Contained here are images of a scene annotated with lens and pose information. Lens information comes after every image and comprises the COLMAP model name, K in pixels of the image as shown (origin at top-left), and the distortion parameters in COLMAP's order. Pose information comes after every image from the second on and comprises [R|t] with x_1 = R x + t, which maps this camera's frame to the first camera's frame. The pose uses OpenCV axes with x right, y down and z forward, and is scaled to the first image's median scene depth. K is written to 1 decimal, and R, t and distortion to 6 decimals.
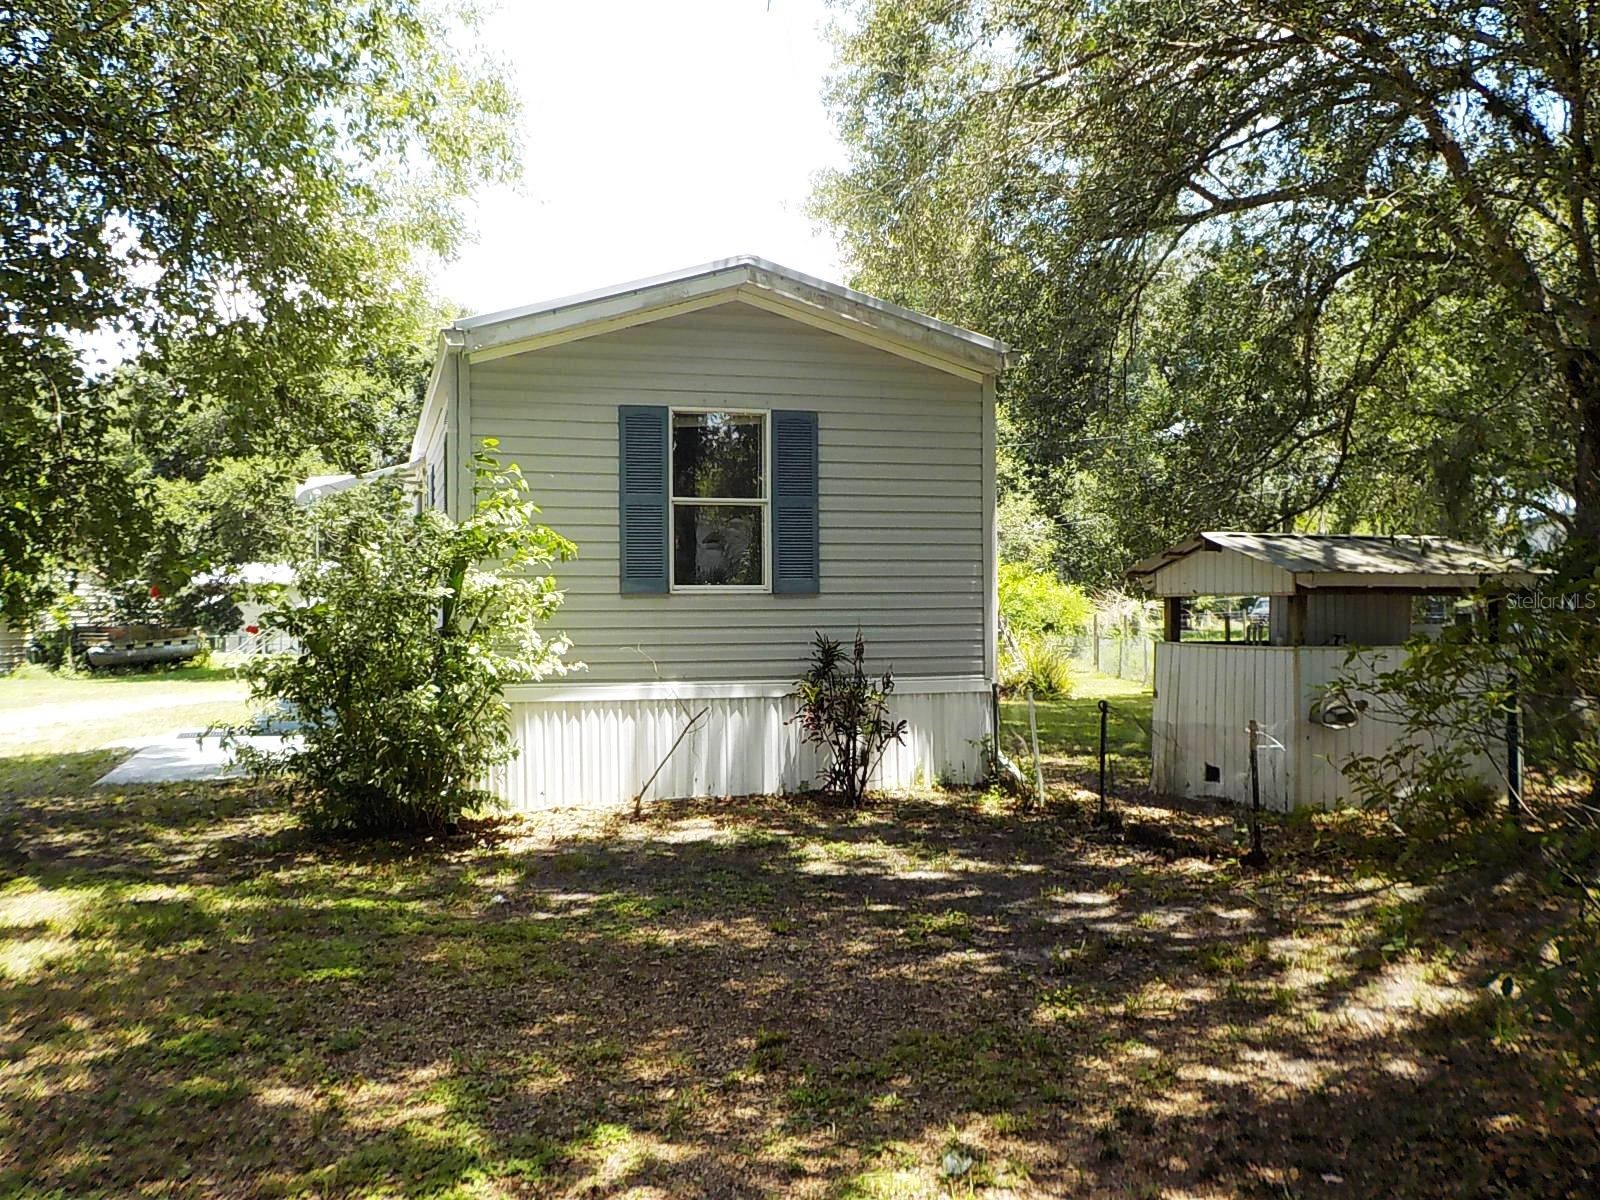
lens RADIAL K [[1454.5, 0, 797.3], [0, 1454.5, 588.4], [0, 0, 1]] dist [0.007948, -0.036043]
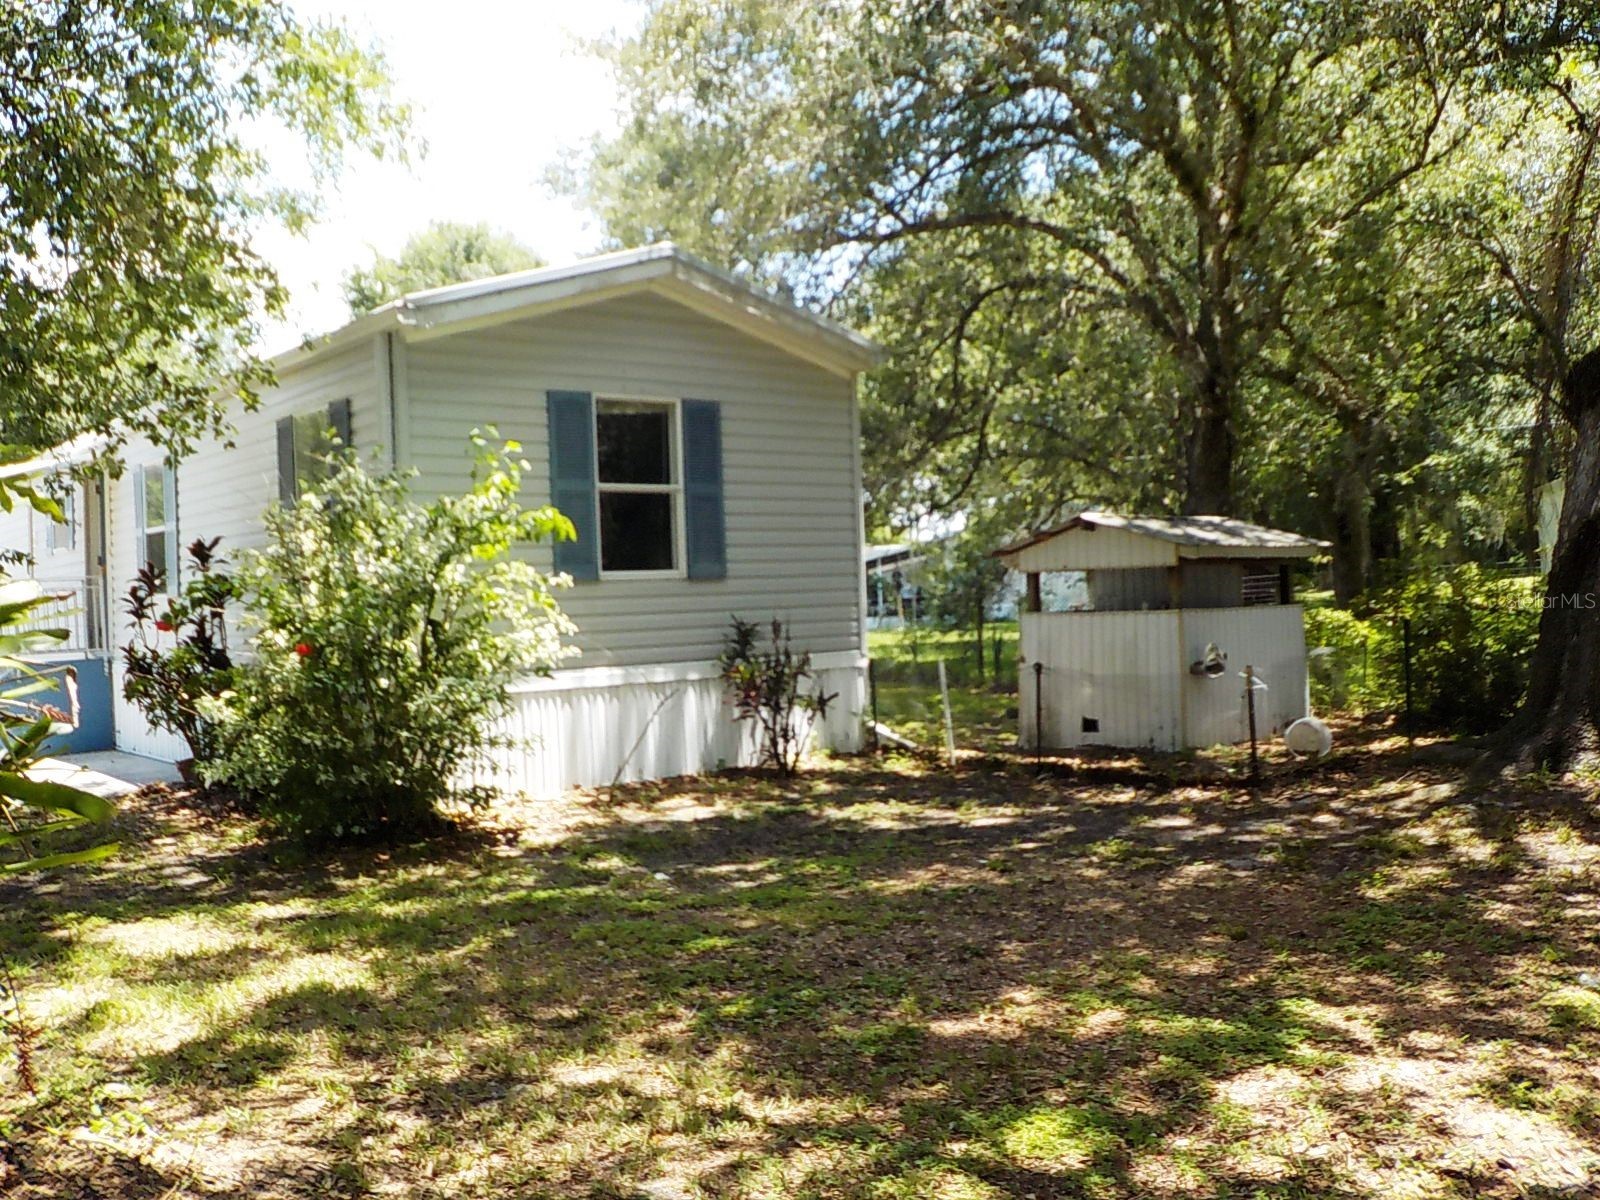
lens RADIAL K [[1454.5, 0, 797.3], [0, 1454.5, 588.4], [0, 0, 1]] dist [0.007948, -0.036043]
pose [[0.932000, -0.026859, 0.361463, -0.323685], [0.026668, 0.999629, 0.005517, 0.007366], [-0.361477, 0.004498, 0.932370, 0.017507]]
